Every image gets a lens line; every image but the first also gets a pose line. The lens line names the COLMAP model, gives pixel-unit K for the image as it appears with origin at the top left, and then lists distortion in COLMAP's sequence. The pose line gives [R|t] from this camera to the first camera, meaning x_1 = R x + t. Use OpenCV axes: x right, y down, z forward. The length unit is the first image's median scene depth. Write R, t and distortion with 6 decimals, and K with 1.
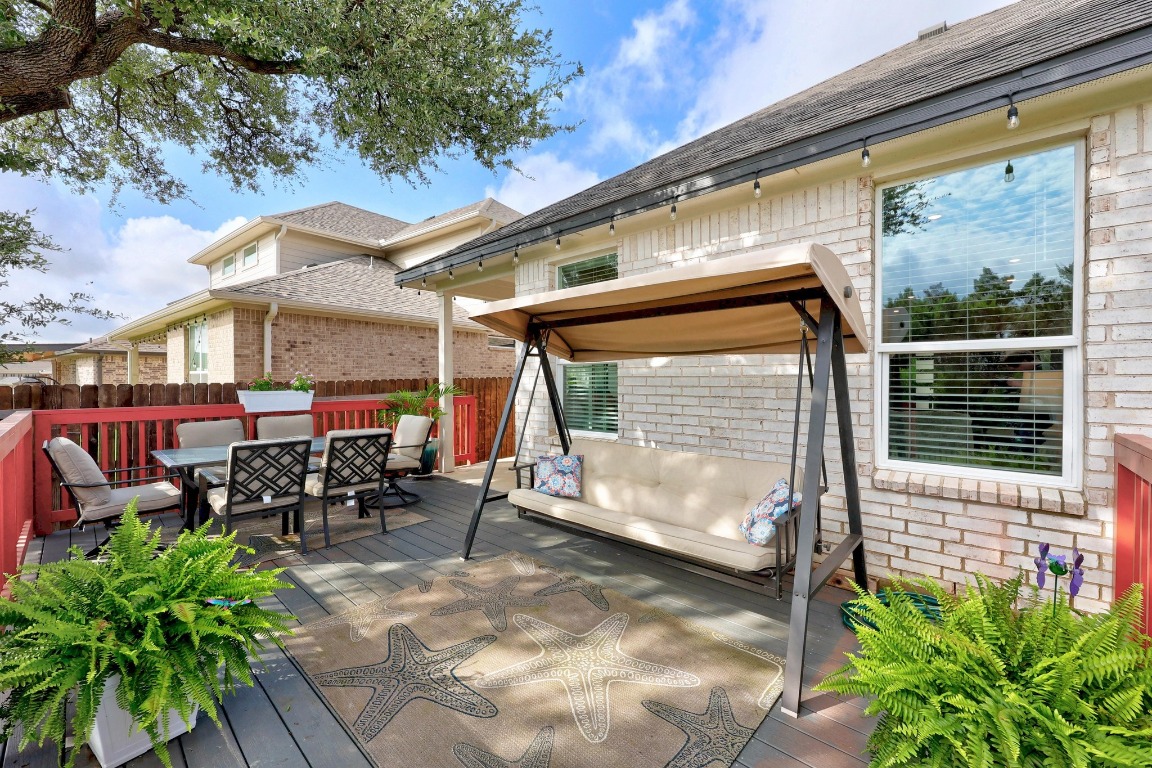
lens RADIAL K [[466.5, 0, 576.3], [0, 466.5, 384.4], [0, 0, 1]] dist [-0.001002, -0.000183]
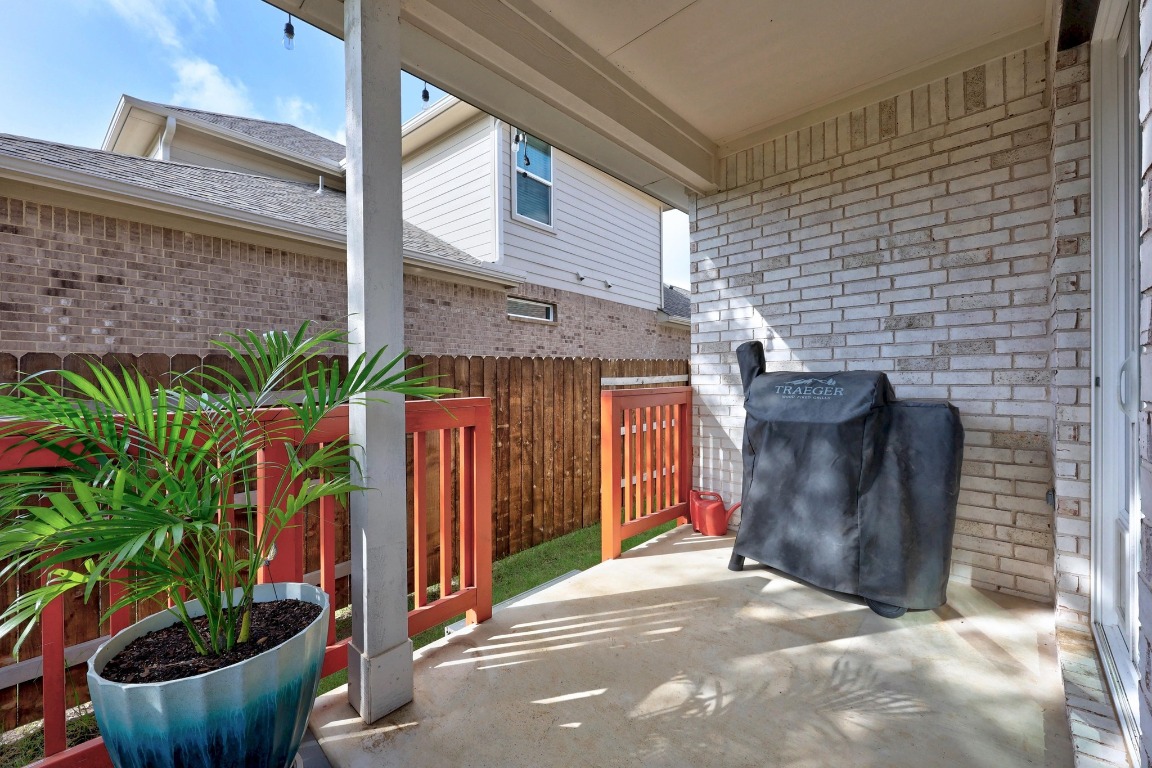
lens RADIAL K [[466.5, 0, 575.3], [0, 466.5, 383.0], [0, 0, 1]] dist [-0.001002, -0.000183]
pose [[0.999758, -0.005792, -0.021241, -0.123123], [0.005768, 0.999983, -0.001189, 0.012192], [0.021248, 0.001066, 0.999774, 0.553300]]
